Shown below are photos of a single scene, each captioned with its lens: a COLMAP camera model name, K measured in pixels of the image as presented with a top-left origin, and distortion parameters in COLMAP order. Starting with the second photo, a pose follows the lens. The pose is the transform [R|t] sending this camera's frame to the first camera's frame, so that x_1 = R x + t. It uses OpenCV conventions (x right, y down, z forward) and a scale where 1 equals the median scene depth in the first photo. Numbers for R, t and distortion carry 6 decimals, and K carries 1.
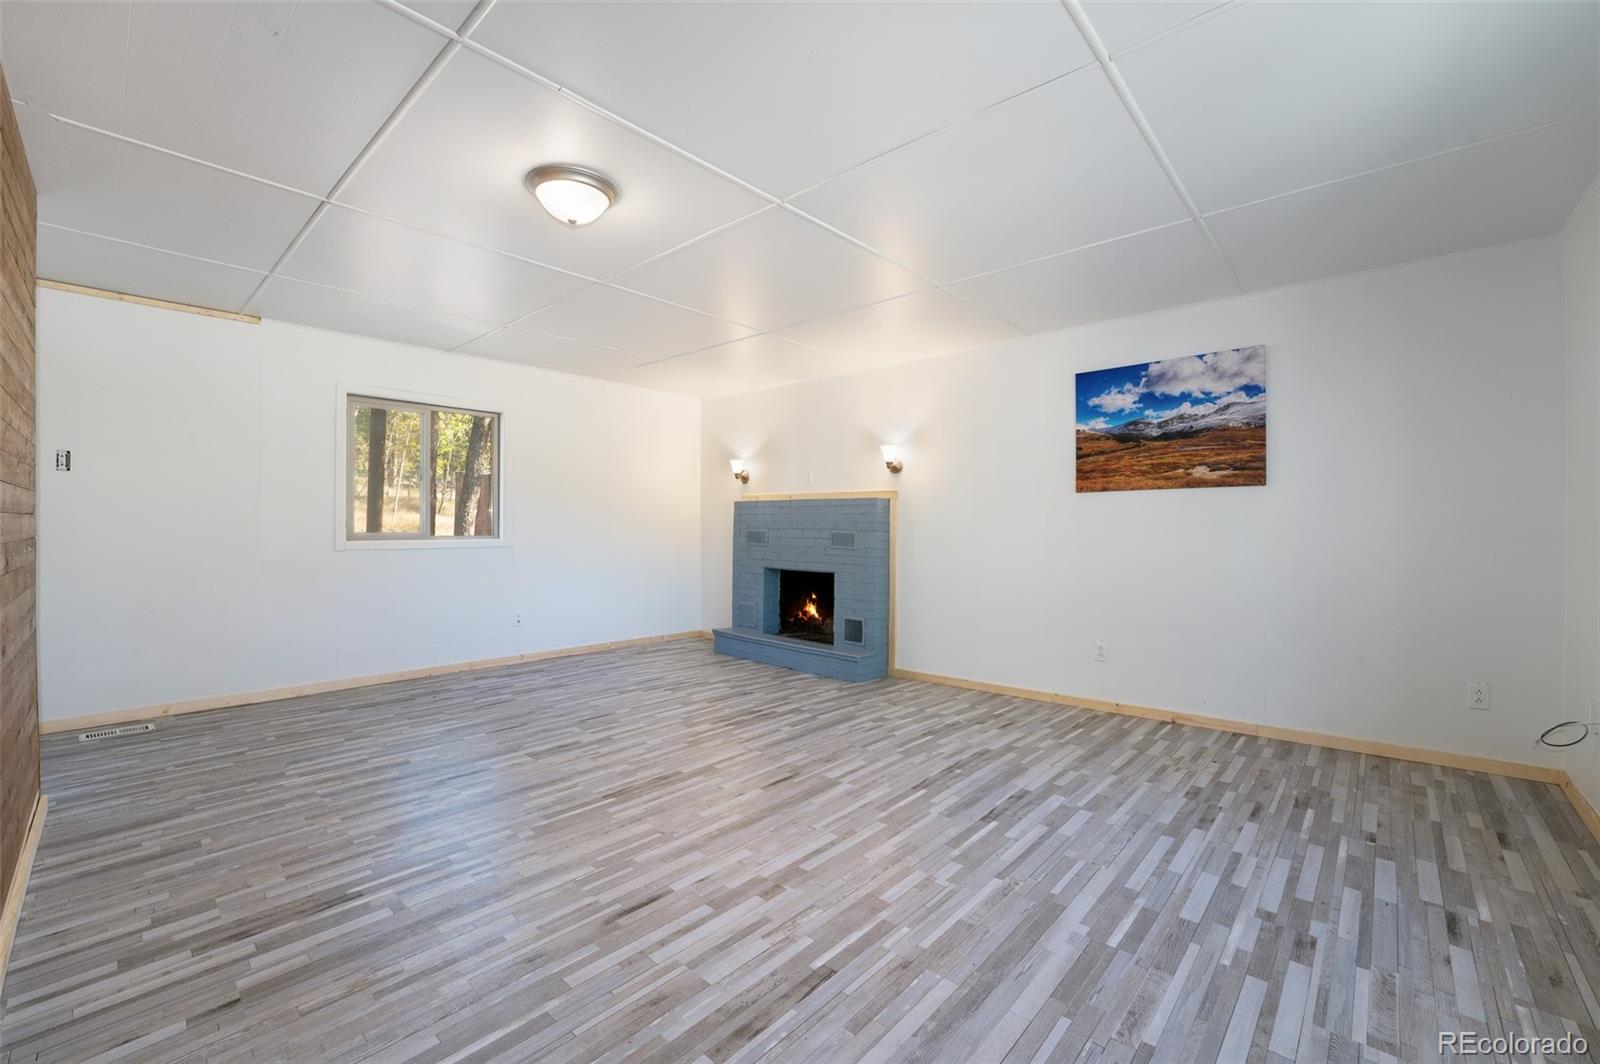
lens RADIAL K [[676.3, 0, 800.0], [0, 676.3, 532.0], [0, 0, 1]] dist [-0.028157, 0.005468]
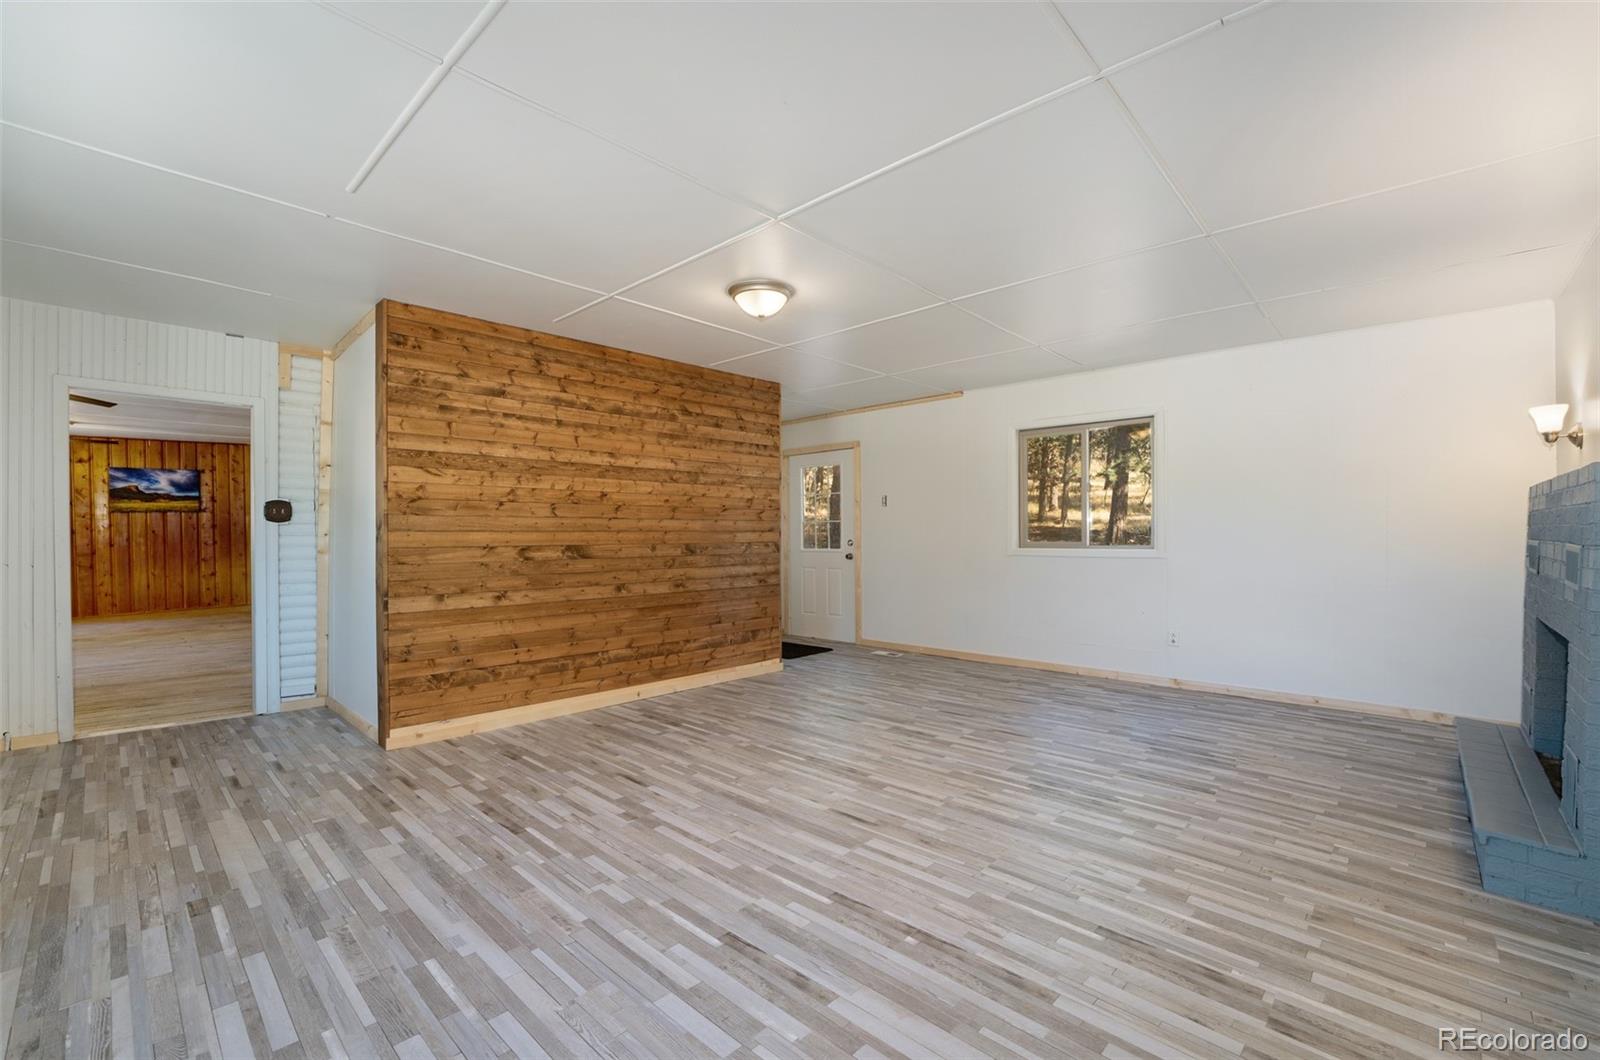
lens RADIAL K [[657.9, 0, 799.1], [0, 657.9, 532.2], [0, 0, 1]] dist [-0.026042, 0.004973]
pose [[-0.018732, -0.007557, -0.999796, 0.901284], [-0.005535, 0.999957, -0.007454, -0.007102], [0.999809, 0.005395, -0.018773, 0.992535]]
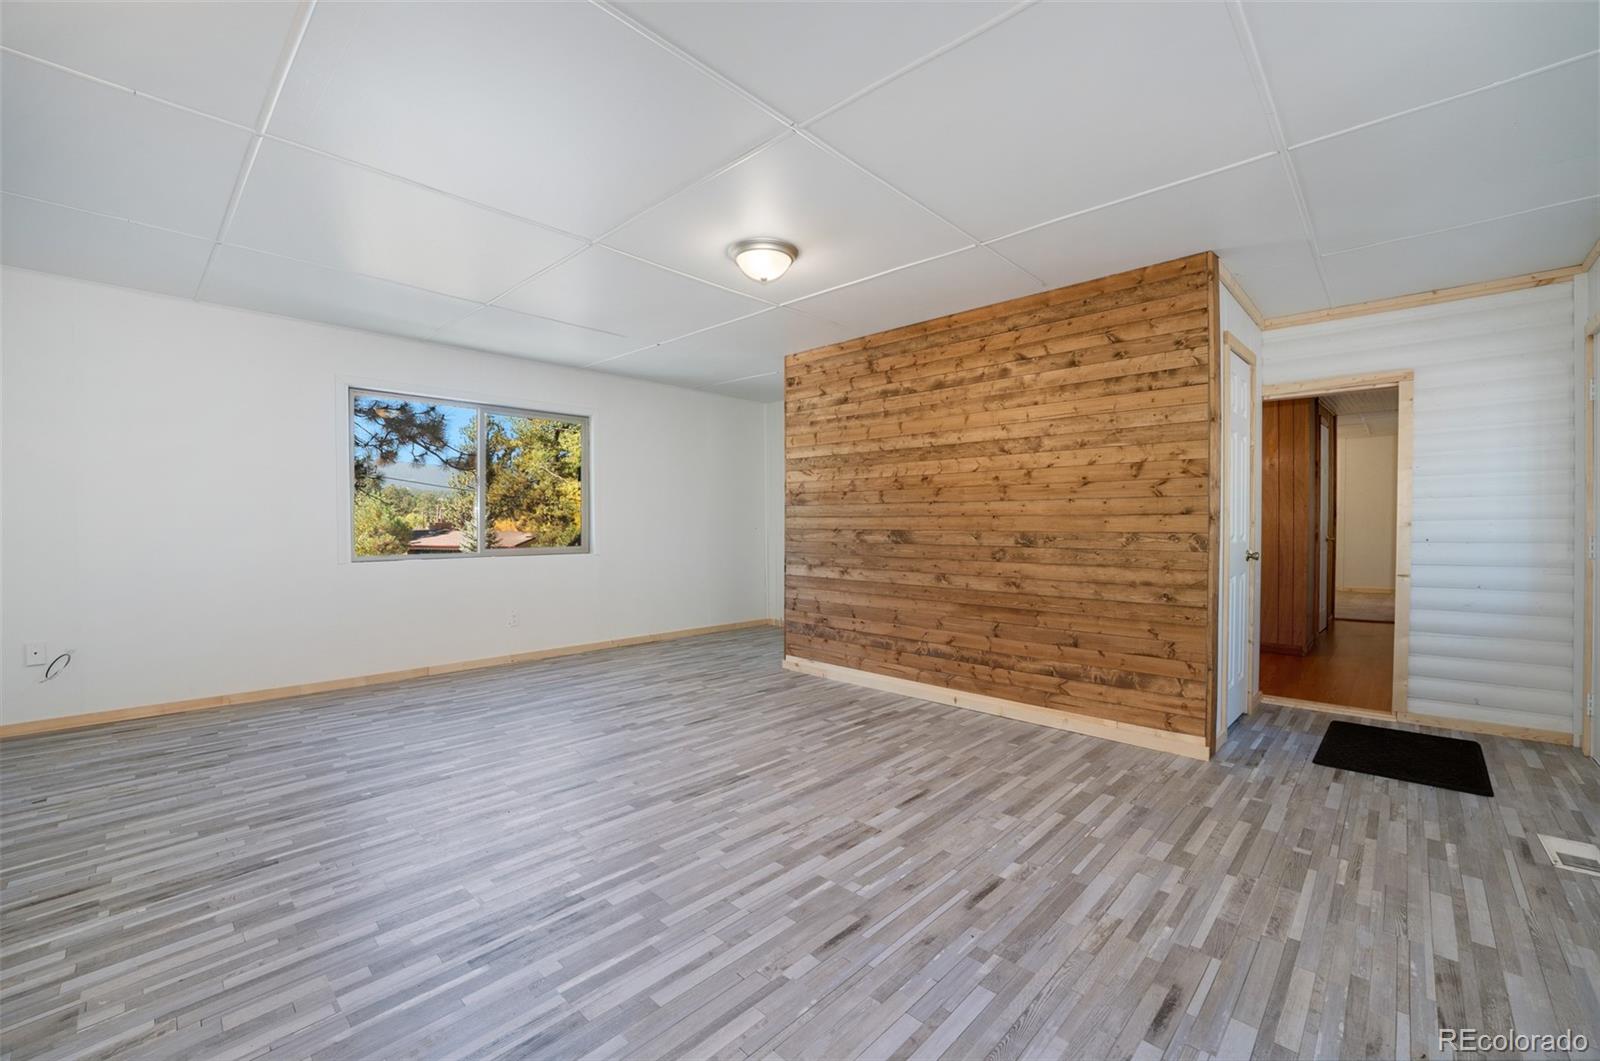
lens RADIAL K [[672.1, 0, 792.4], [0, 672.1, 529.1], [0, 0, 1]] dist [-0.033660, 0.007996]
pose [[-0.999585, -0.004607, 0.028453, -0.386581], [-0.004039, 0.999792, 0.019987, -0.018371], [-0.028539, 0.019864, -0.999395, 2.026757]]
